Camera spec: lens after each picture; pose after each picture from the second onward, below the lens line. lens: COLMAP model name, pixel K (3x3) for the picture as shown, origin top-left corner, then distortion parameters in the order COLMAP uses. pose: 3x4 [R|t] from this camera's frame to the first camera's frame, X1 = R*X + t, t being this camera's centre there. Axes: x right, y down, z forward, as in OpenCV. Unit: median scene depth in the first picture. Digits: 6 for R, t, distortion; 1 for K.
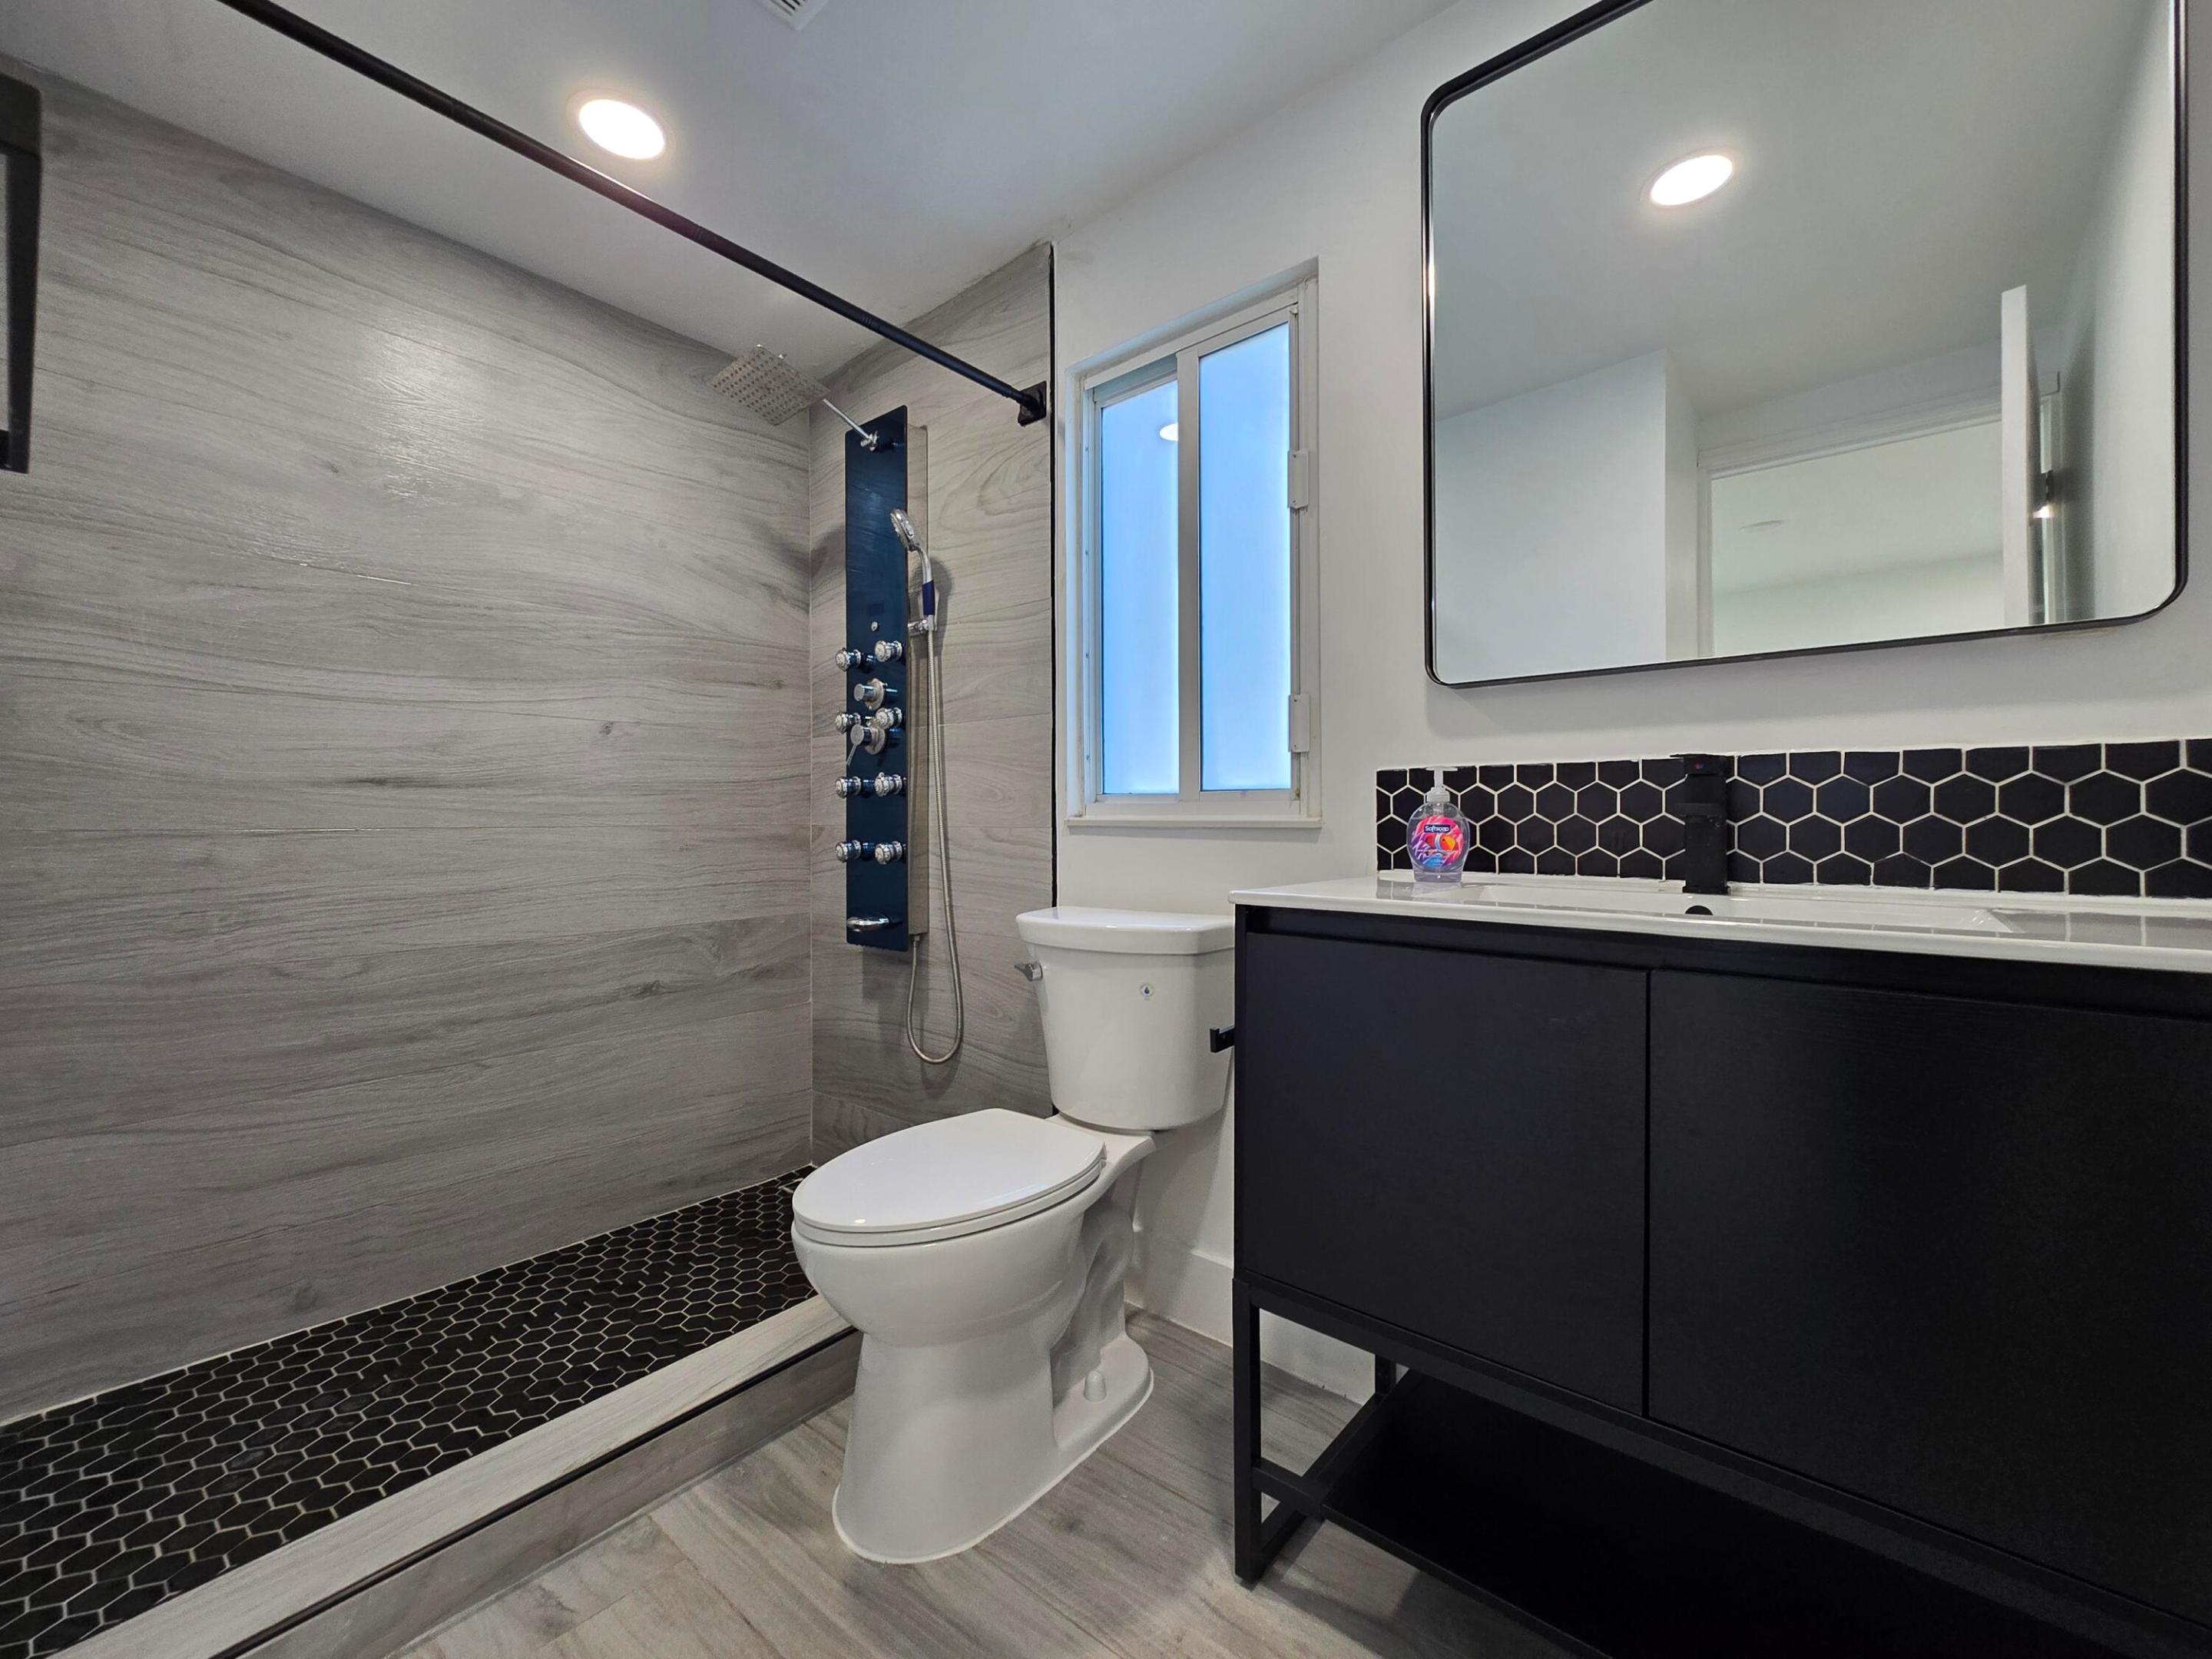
lens RADIAL K [[911.6, 0, 1076.2], [0, 911.6, 824.2], [0, 0, 1]] dist [-0.000313, -0.000052]
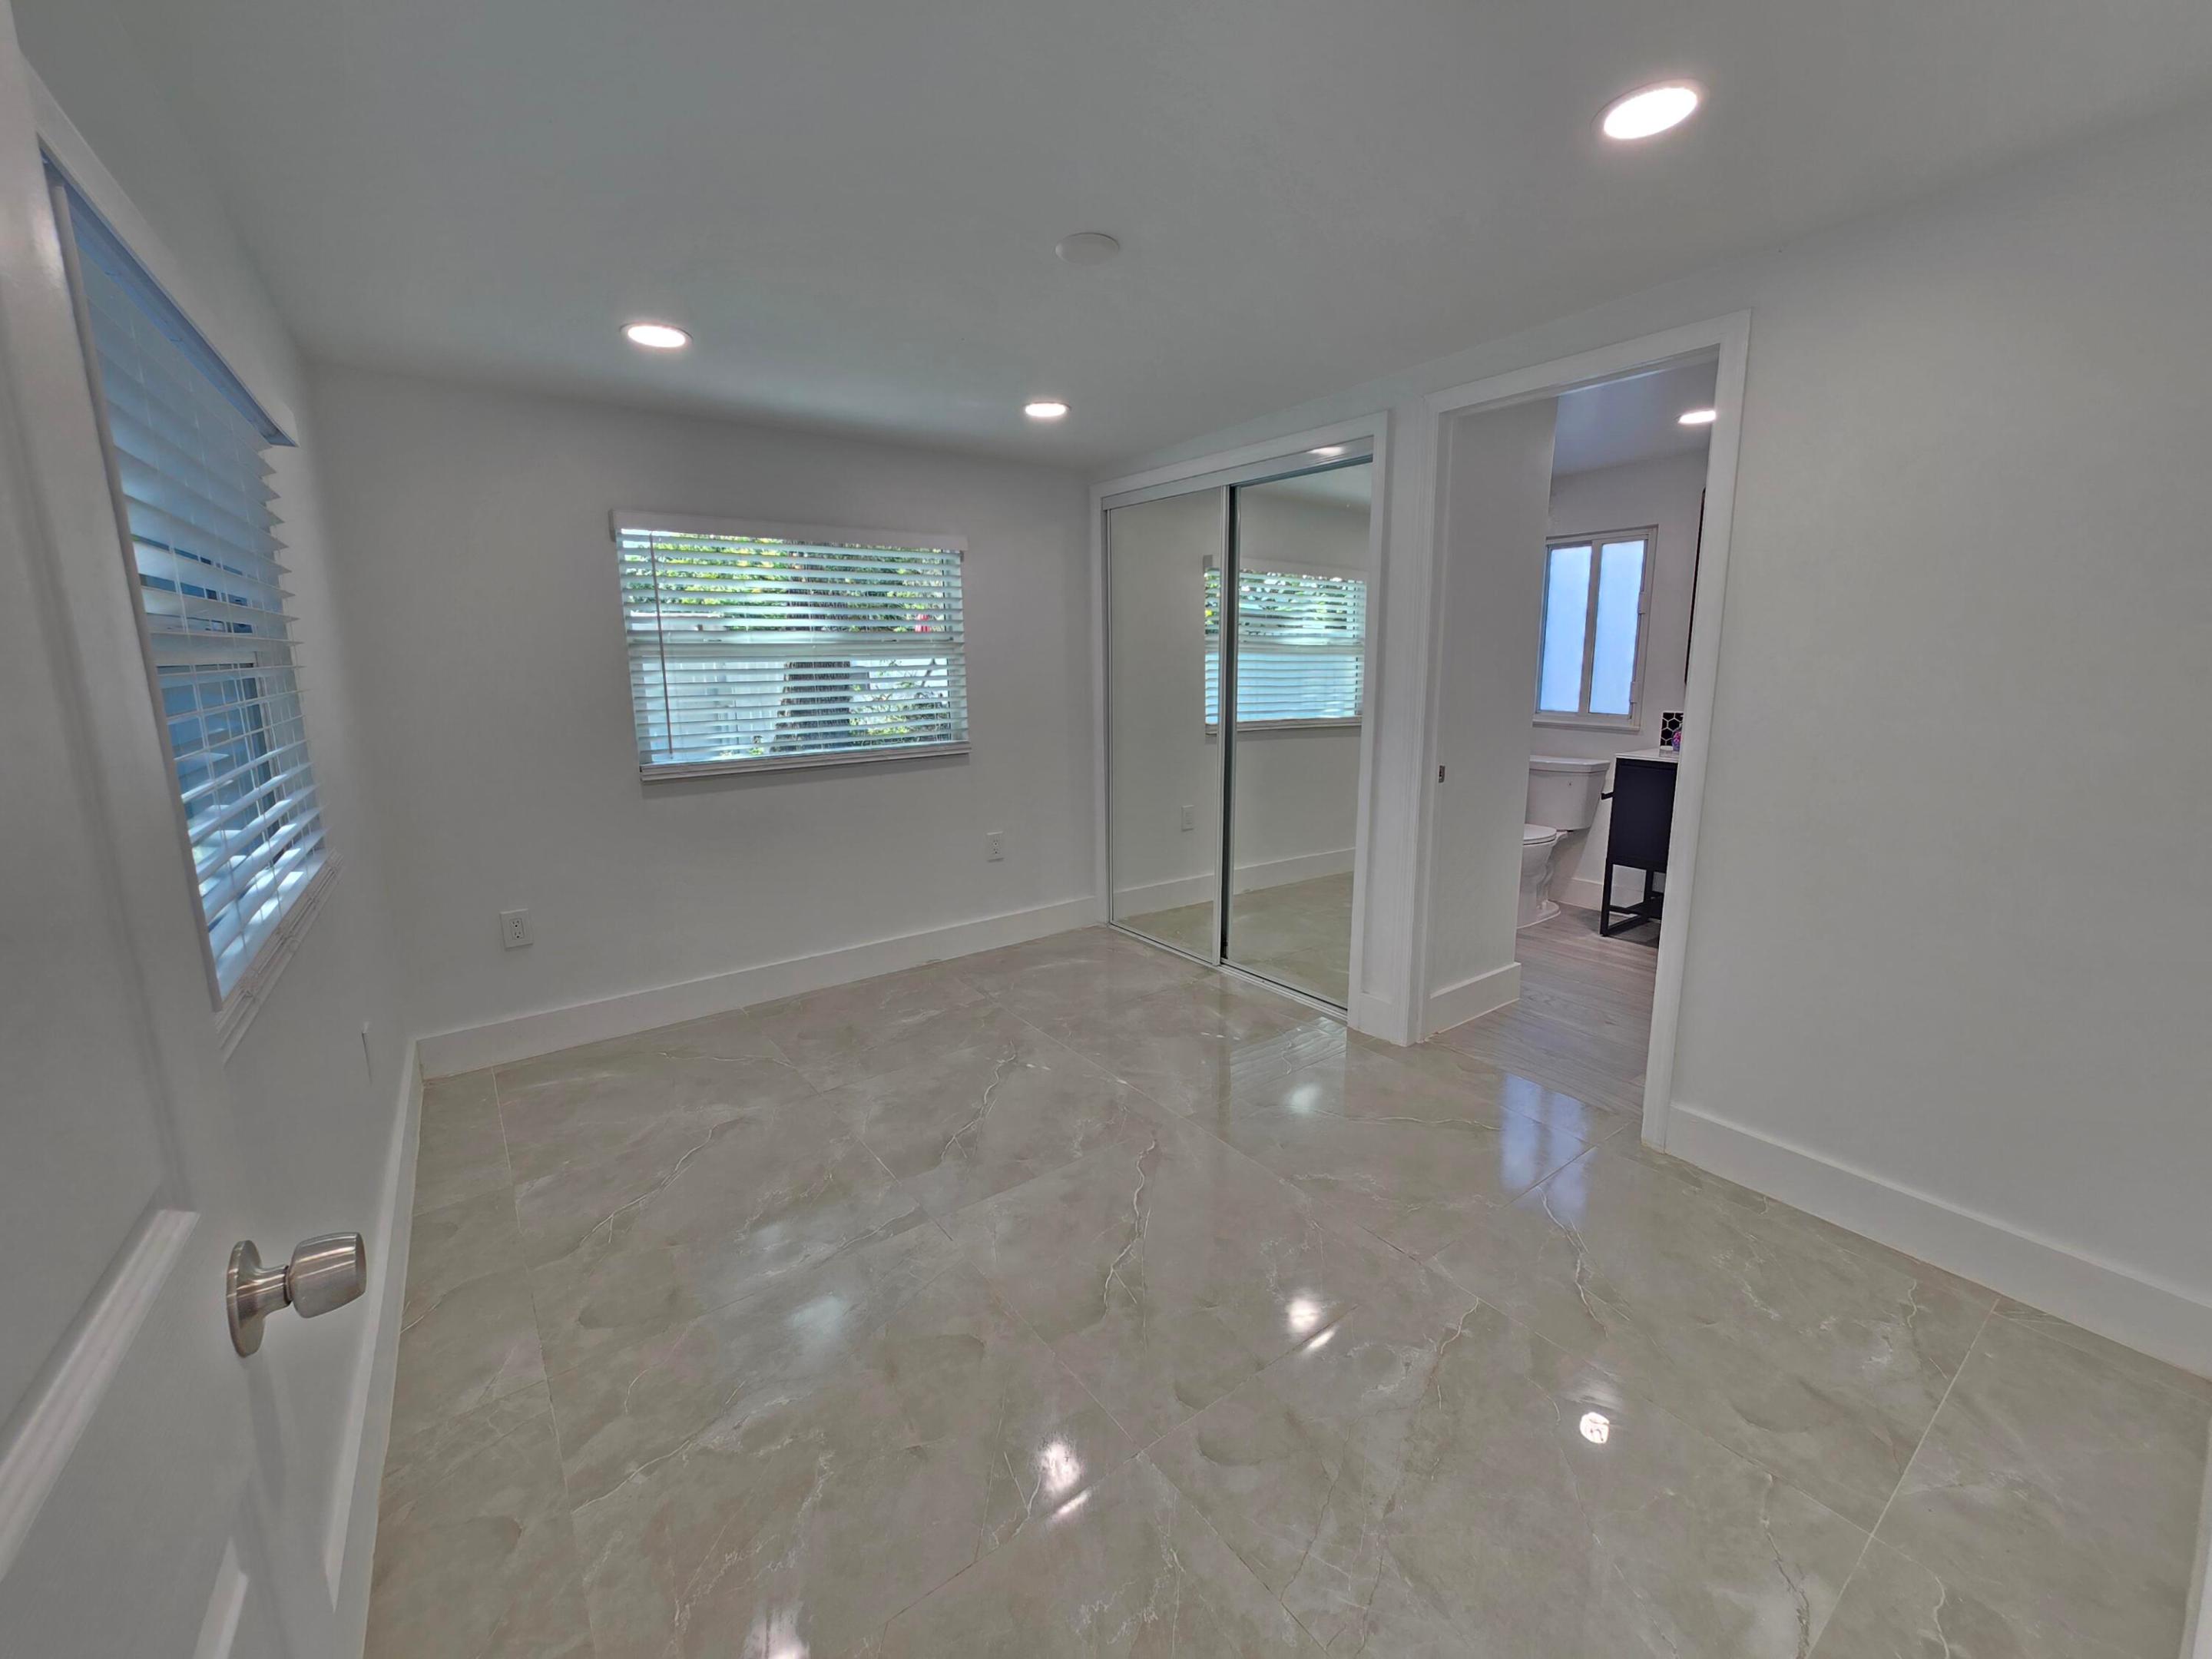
lens RADIAL K [[911.6, 0, 1076.2], [0, 911.6, 824.2], [0, 0, 1]] dist [-0.000313, -0.000052]
pose [[0.968764, 0.033113, -0.245762, -0.767182], [0.012057, 0.983584, 0.180049, -0.255919], [0.247689, -0.177389, 0.952462, -2.322530]]
